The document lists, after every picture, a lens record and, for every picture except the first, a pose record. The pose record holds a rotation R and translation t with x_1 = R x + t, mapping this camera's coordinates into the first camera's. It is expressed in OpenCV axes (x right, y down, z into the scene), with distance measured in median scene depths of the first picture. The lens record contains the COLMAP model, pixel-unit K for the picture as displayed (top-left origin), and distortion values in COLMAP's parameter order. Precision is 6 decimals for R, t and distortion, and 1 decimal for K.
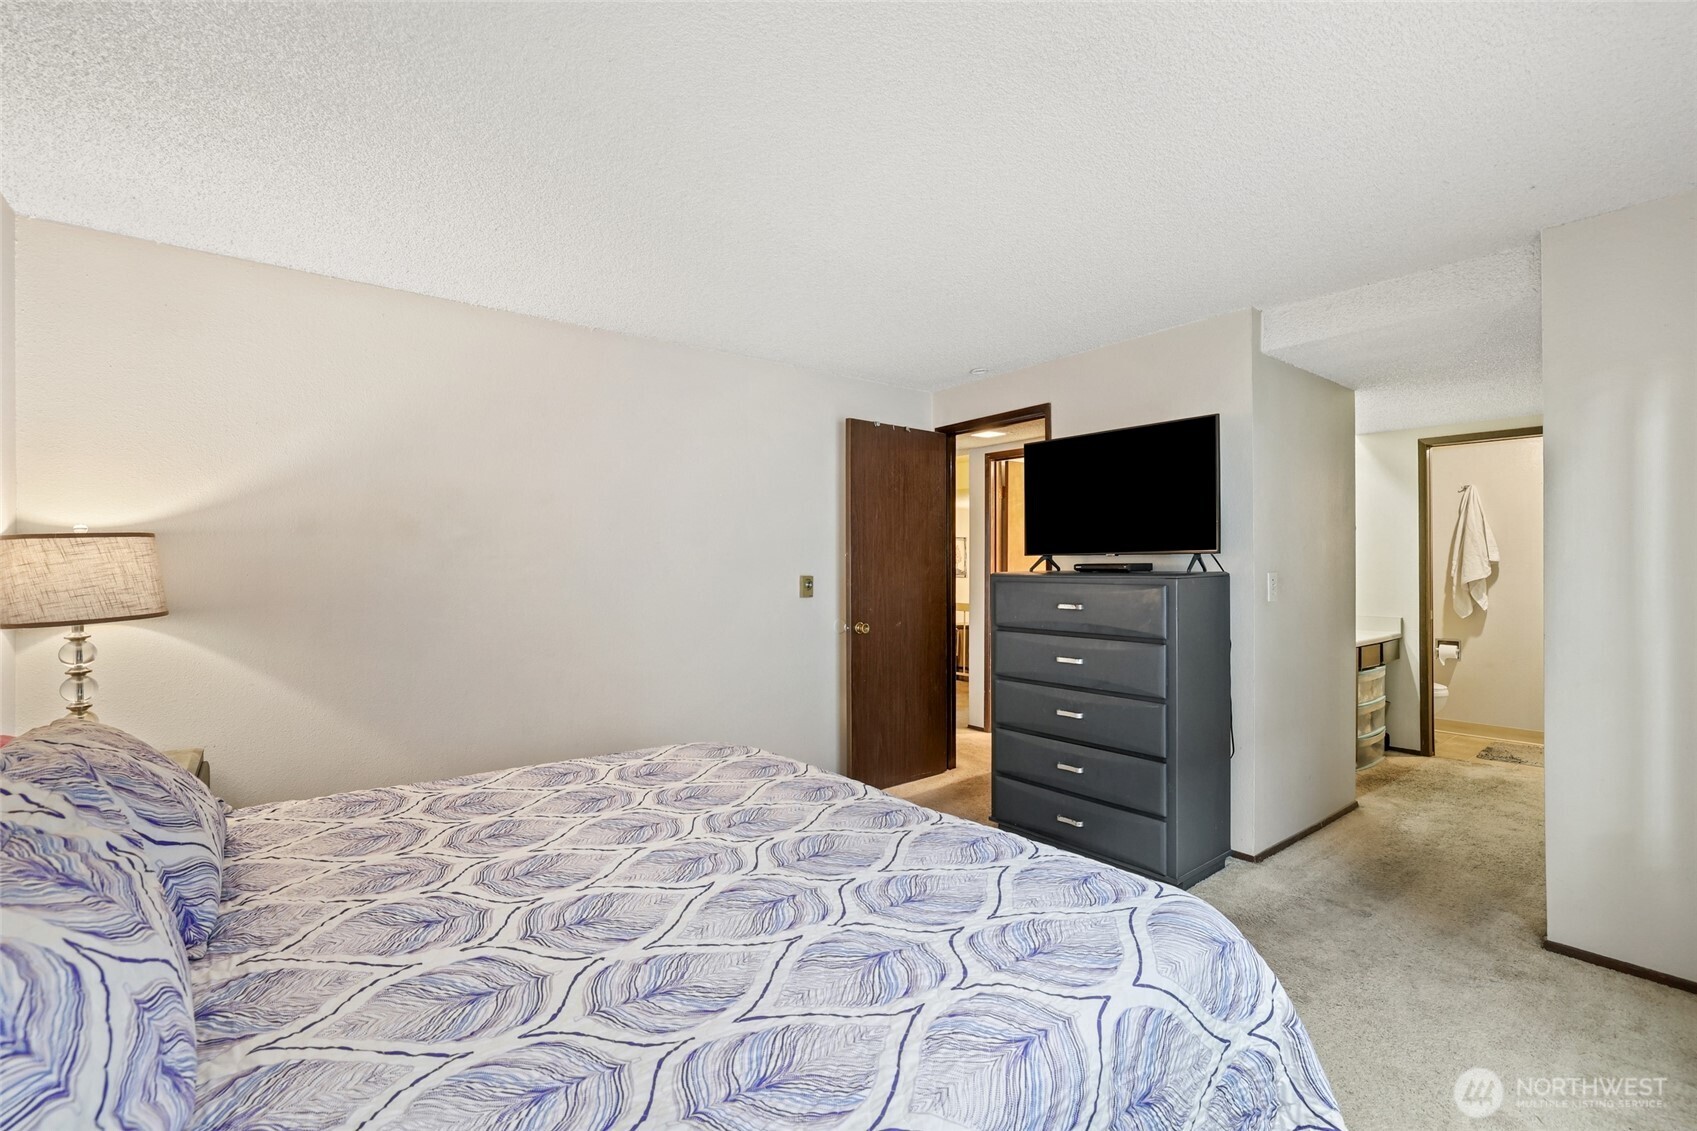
lens RADIAL K [[740.3, 0, 852.6], [0, 740.3, 565.0], [0, 0, 1]] dist [-0.001544, -0.000021]
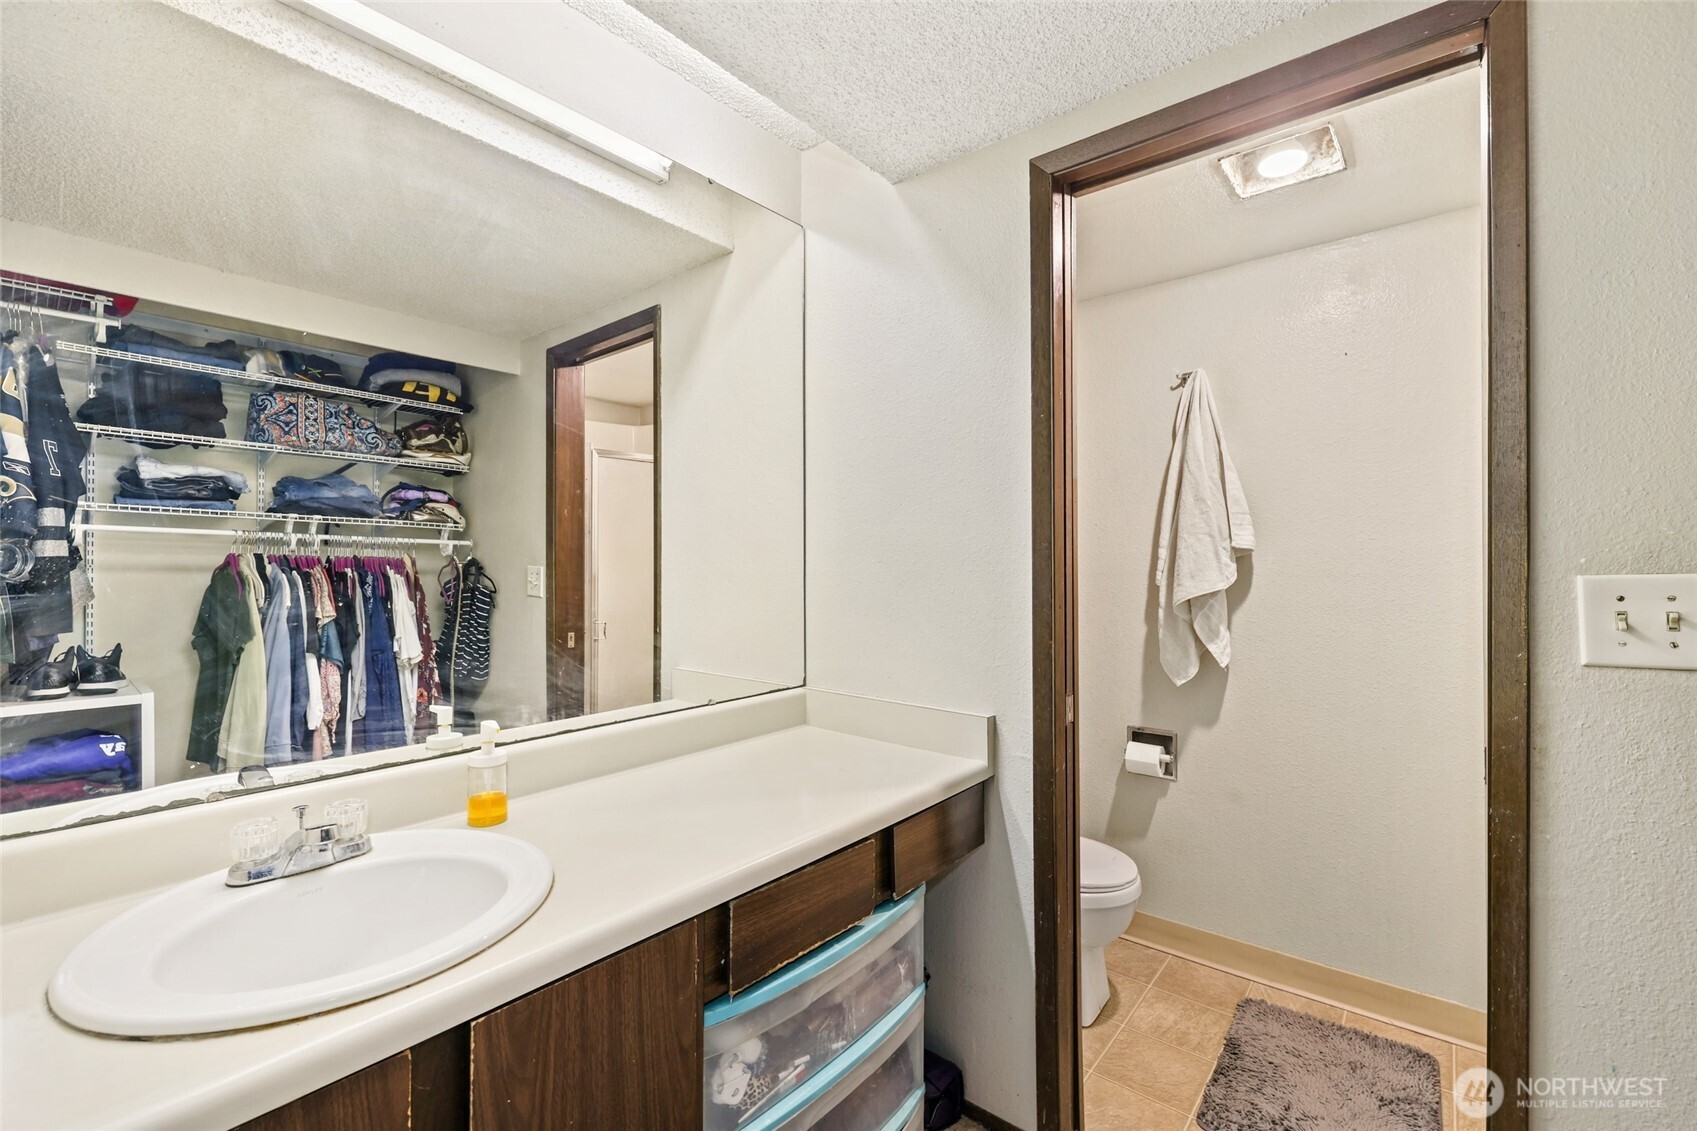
lens RADIAL K [[740.3, 0, 852.6], [0, 740.3, 565.0], [0, 0, 1]] dist [-0.001544, -0.000021]
pose [[0.977087, -0.001650, 0.212834, 0.560294], [0.001898, 0.999998, -0.000961, 0.003907], [-0.212832, 0.001343, 0.977088, 0.635135]]
